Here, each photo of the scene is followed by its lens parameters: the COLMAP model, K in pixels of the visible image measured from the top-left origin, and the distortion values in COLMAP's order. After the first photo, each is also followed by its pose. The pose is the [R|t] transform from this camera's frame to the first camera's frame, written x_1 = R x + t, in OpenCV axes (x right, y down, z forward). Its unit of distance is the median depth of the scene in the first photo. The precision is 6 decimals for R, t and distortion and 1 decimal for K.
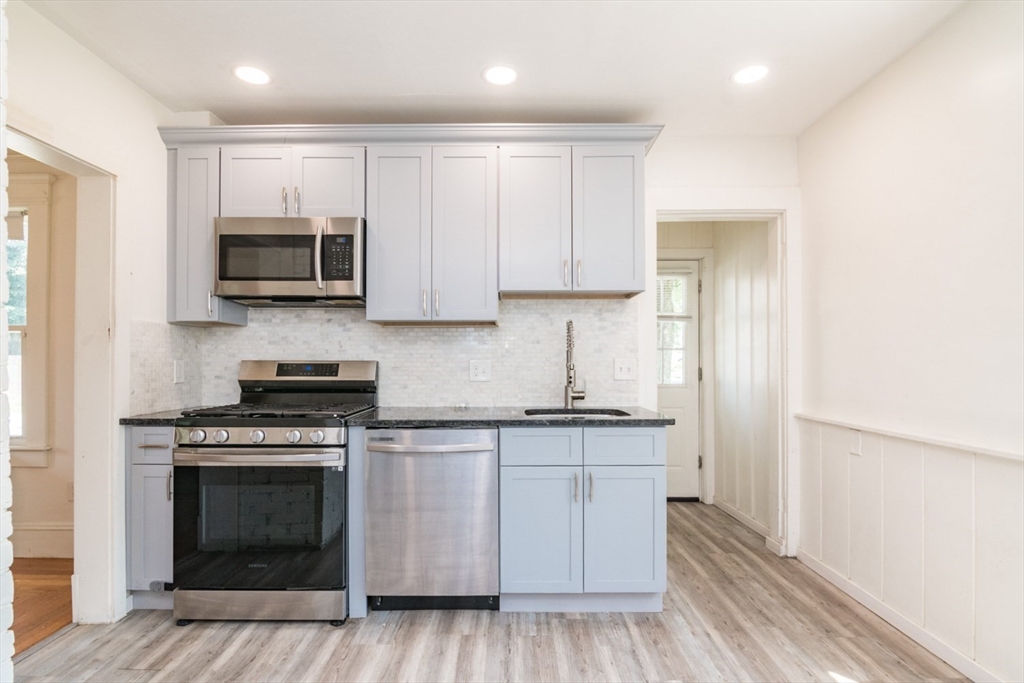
lens RADIAL K [[506.7, 0, 518.6], [0, 506.7, 356.5], [0, 0, 1]] dist [-0.011133, -0.002688]
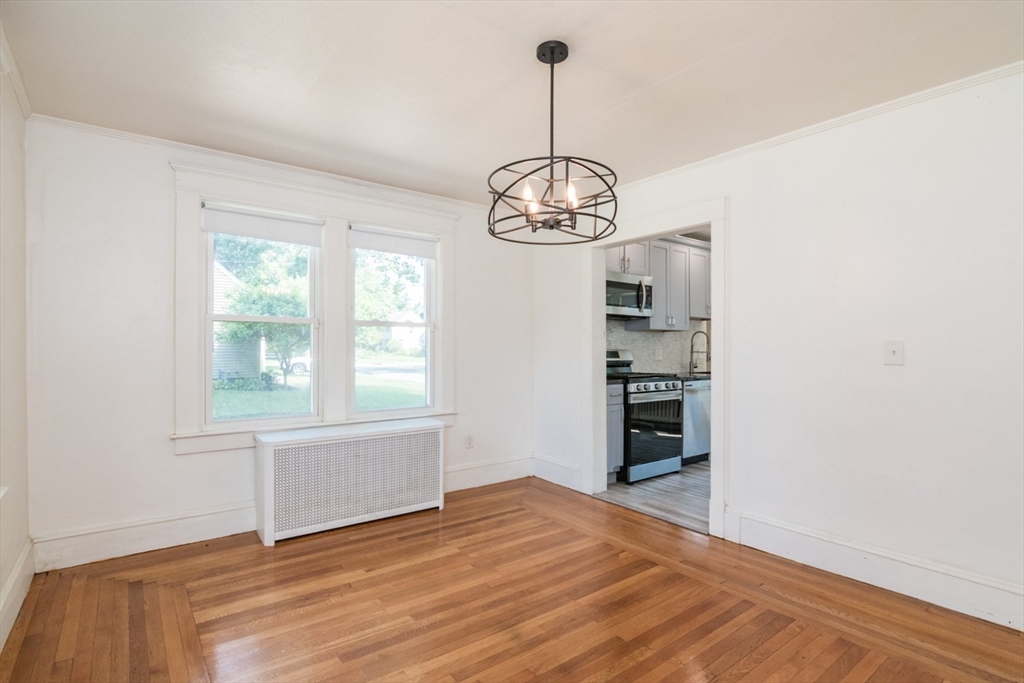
lens RADIAL K [[506.7, 0, 519.0], [0, 506.7, 341.0], [0, 0, 1]] dist [-0.011133, -0.002688]
pose [[0.791556, 0.011328, 0.610992, -2.084613], [-0.007279, 0.999932, -0.009109, -0.004386], [-0.611053, 0.002763, 0.791585, -0.271299]]
